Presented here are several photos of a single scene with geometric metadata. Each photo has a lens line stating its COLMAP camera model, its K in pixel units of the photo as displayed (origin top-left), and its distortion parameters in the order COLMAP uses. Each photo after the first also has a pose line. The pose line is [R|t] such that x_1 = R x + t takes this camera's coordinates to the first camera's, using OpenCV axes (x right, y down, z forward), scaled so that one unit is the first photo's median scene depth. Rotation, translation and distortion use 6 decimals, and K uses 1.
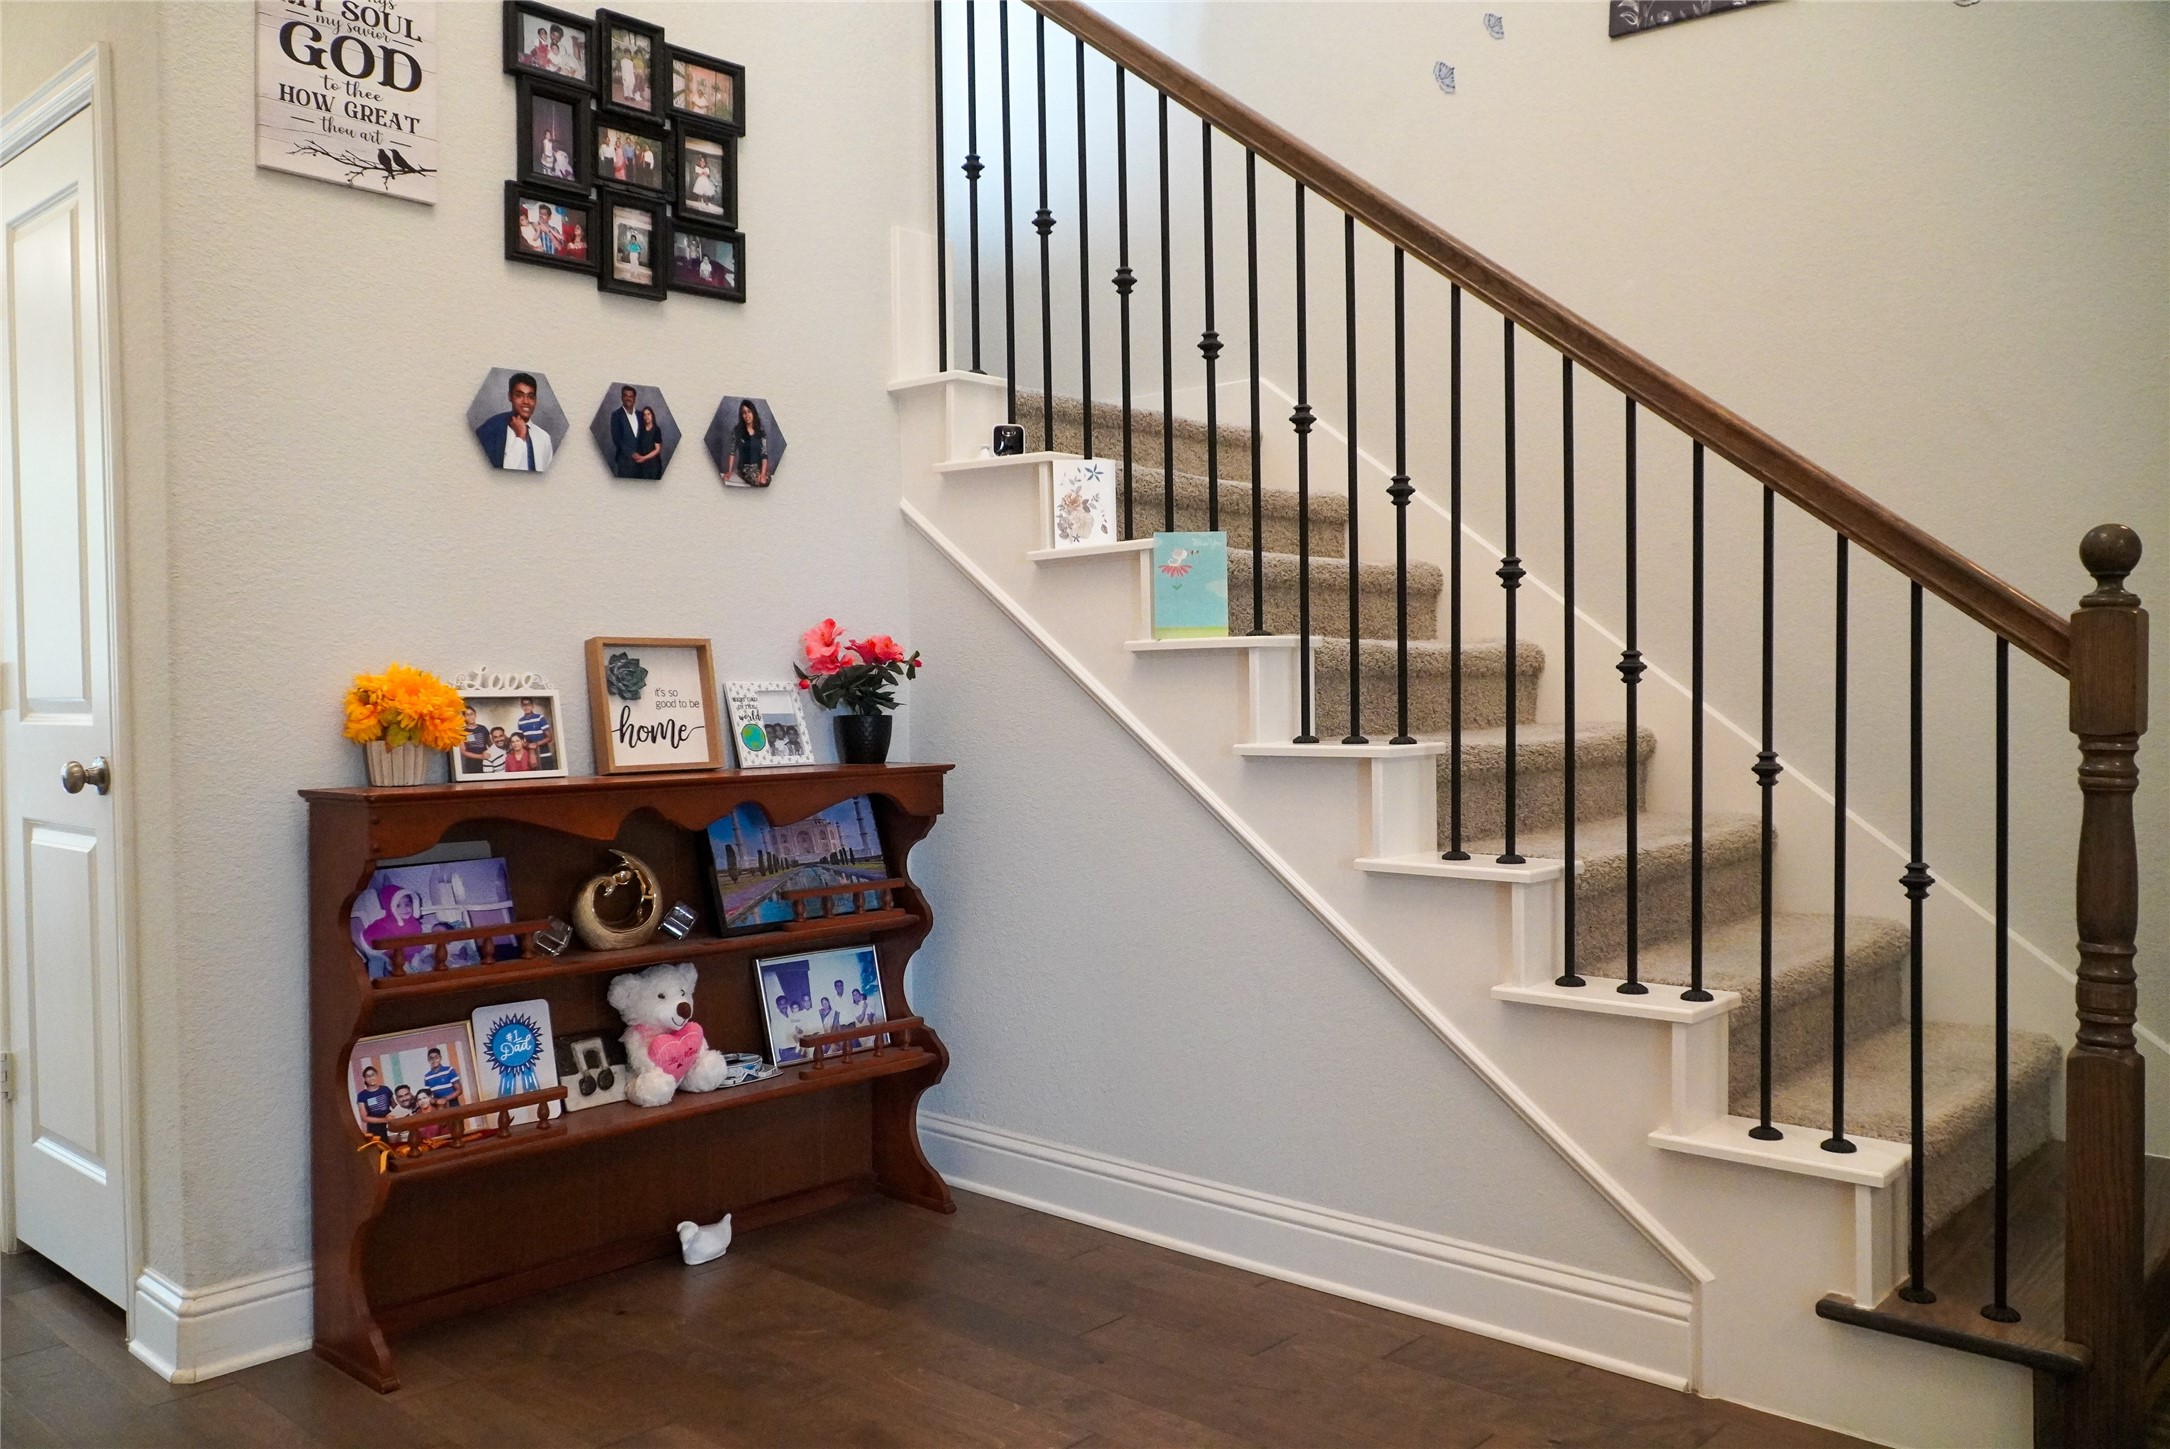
lens RADIAL K [[1724.1, 0, 1075.4], [0, 1724.1, 716.6], [0, 0, 1]] dist [0.003760, -0.003740]
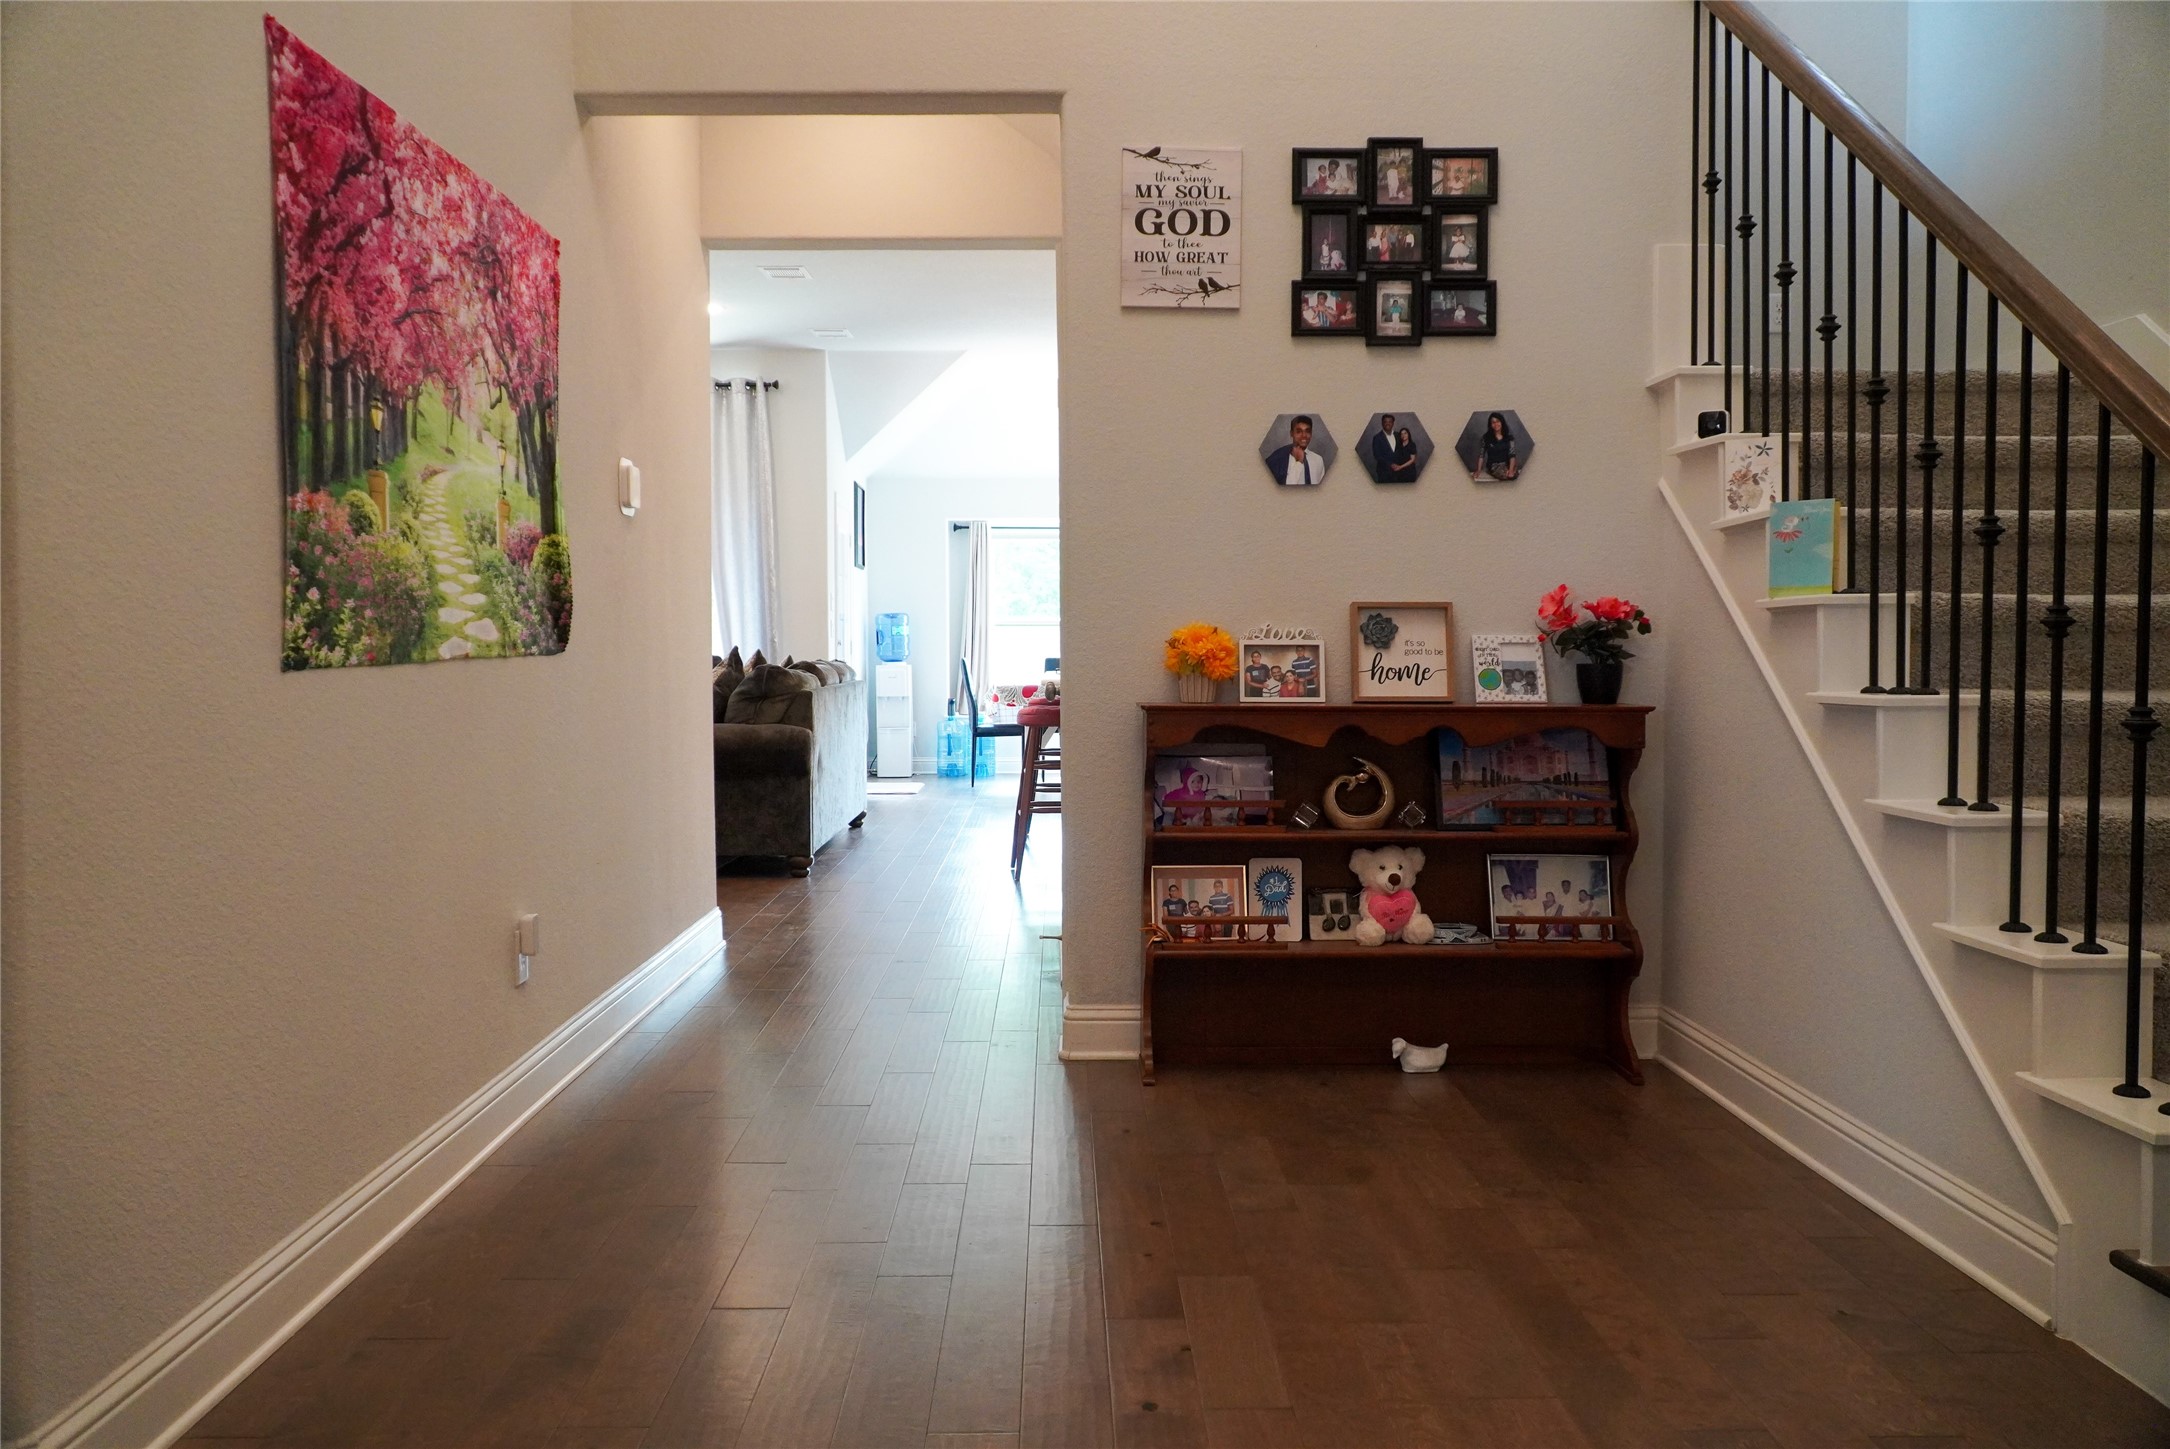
lens RADIAL K [[1724.1, 0, 1075.4], [0, 1724.1, 716.6], [0, 0, 1]] dist [0.003760, -0.003740]
pose [[0.684799, 0.036970, -0.727794, 0.560108], [-0.020086, 0.999290, 0.031863, 0.005471], [0.728455, -0.007201, 0.685056, -0.098311]]
